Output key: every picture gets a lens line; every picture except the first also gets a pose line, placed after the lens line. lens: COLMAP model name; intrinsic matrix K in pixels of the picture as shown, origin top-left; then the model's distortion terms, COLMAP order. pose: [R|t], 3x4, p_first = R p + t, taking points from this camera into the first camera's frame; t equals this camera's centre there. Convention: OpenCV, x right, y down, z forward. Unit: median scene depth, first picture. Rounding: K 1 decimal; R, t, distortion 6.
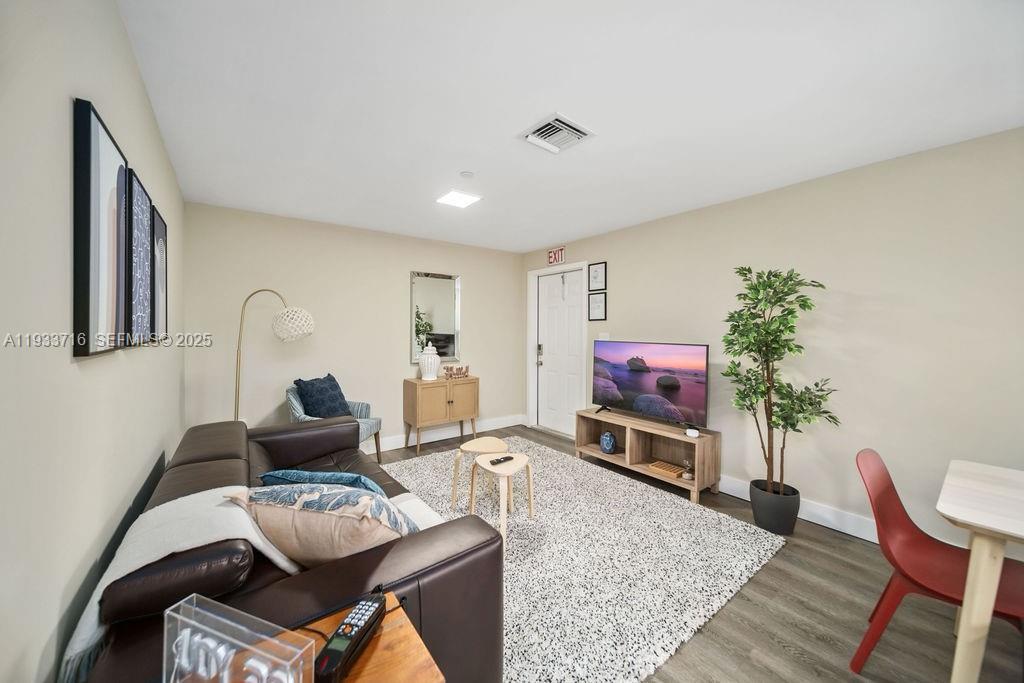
lens RADIAL K [[368.6, 0, 510.1], [0, 368.6, 328.4], [0, 0, 1]] dist [-0.000475, -0.000130]
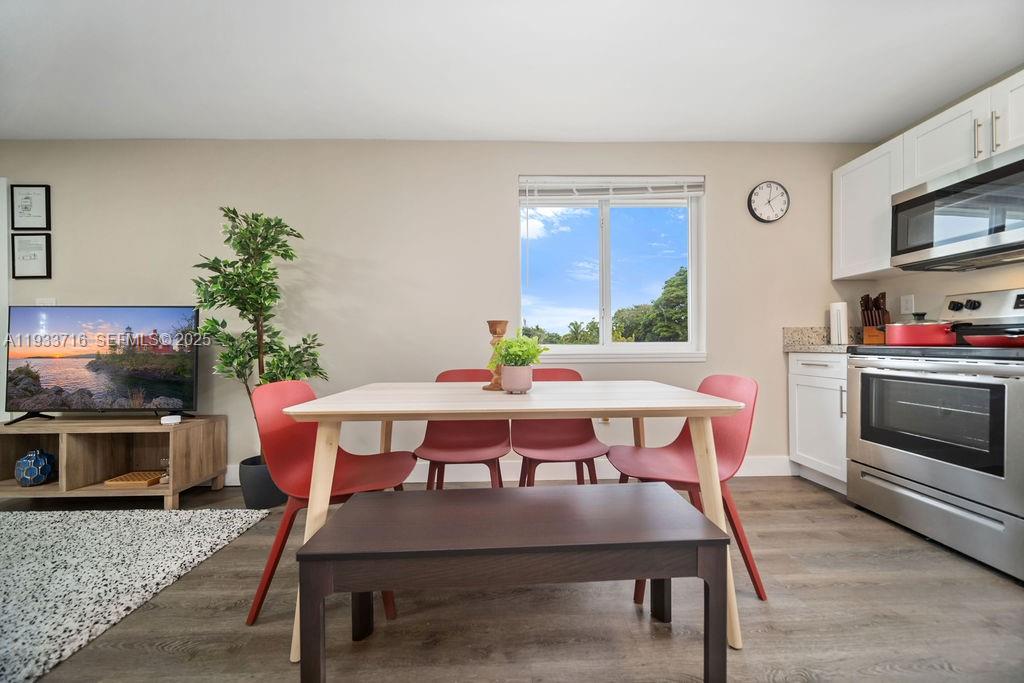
lens RADIAL K [[362.3, 0, 516.5], [0, 362.3, 347.4], [0, 0, 1]] dist [-0.002527, -0.000208]
pose [[0.583664, -0.012157, 0.811904, 0.343240], [0.009066, 0.999923, 0.008455, 0.150030], [-0.811944, 0.002426, 0.583730, -0.012631]]
